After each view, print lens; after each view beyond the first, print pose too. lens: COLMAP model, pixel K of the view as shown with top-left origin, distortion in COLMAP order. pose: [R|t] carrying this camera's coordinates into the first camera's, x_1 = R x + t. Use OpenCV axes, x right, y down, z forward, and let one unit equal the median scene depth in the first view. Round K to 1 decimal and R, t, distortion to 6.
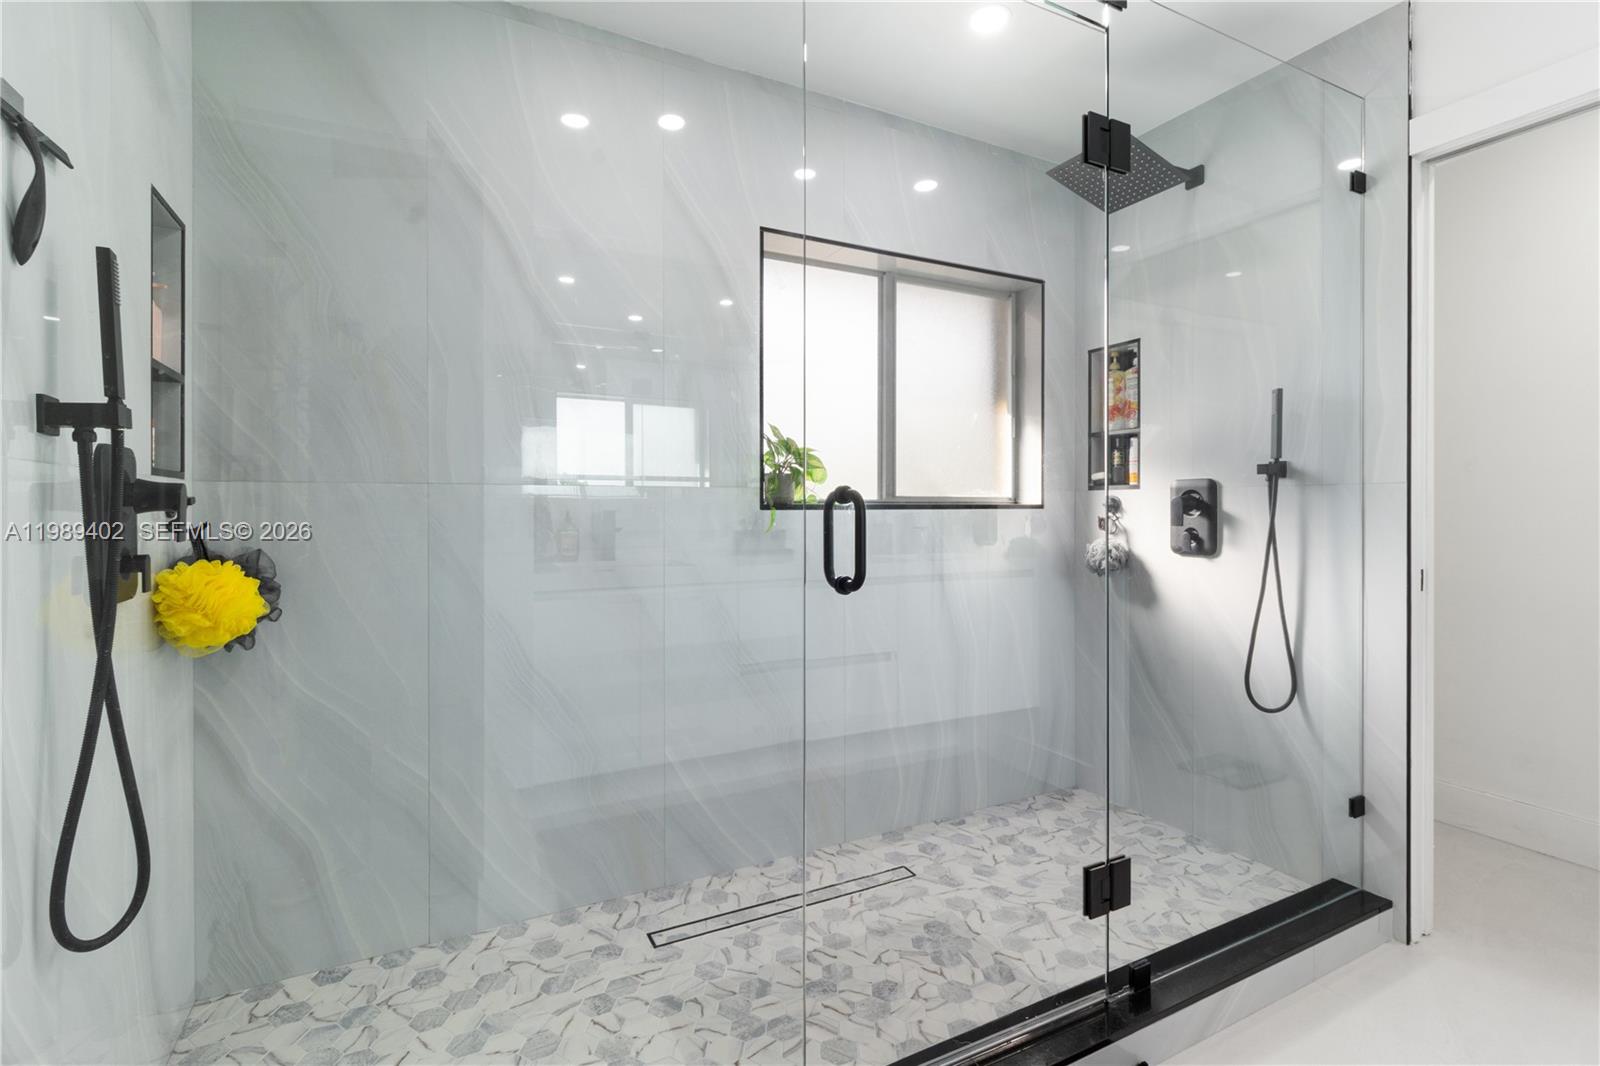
lens RADIAL K [[741.0, 0, 806.0], [0, 741.0, 520.5], [0, 0, 1]] dist [-0.017332, 0.001571]
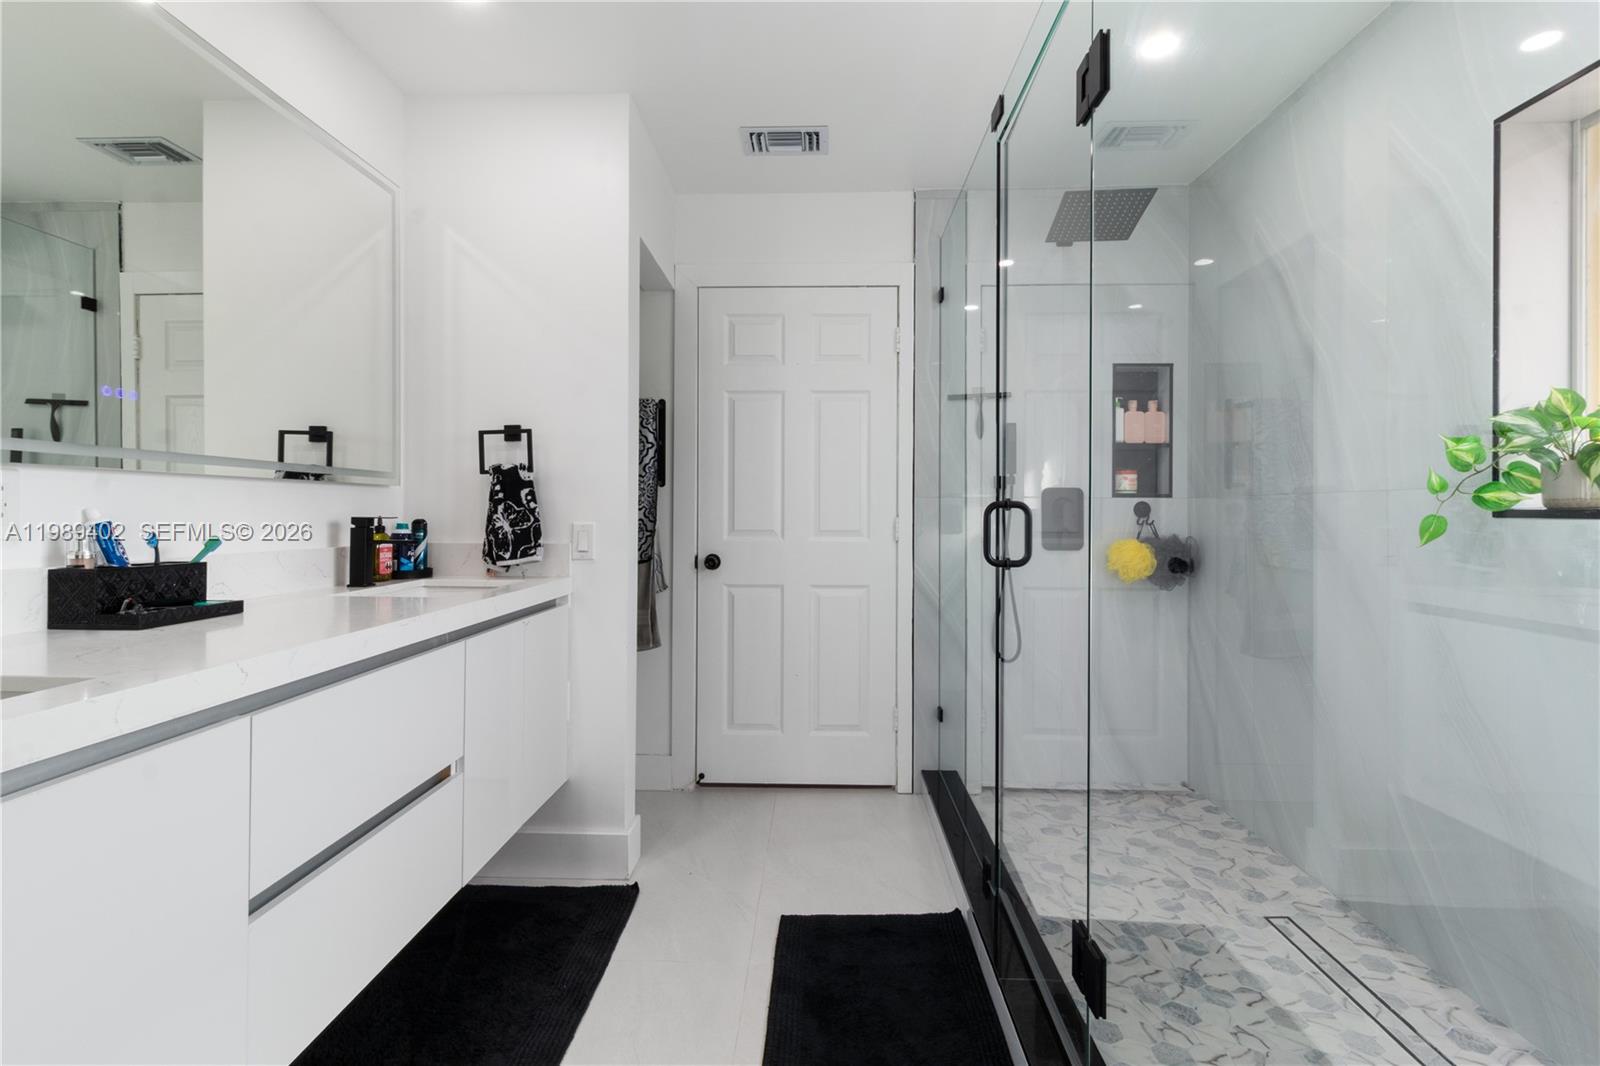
lens RADIAL K [[741.0, 0, 802.9], [0, 741.0, 519.4], [0, 0, 1]] dist [-0.017332, 0.001571]
pose [[-0.492510, 0.015895, -0.870162, 1.159242], [-0.012343, 0.999605, 0.025245, -0.034999], [0.870219, 0.023174, -0.492120, 0.996995]]
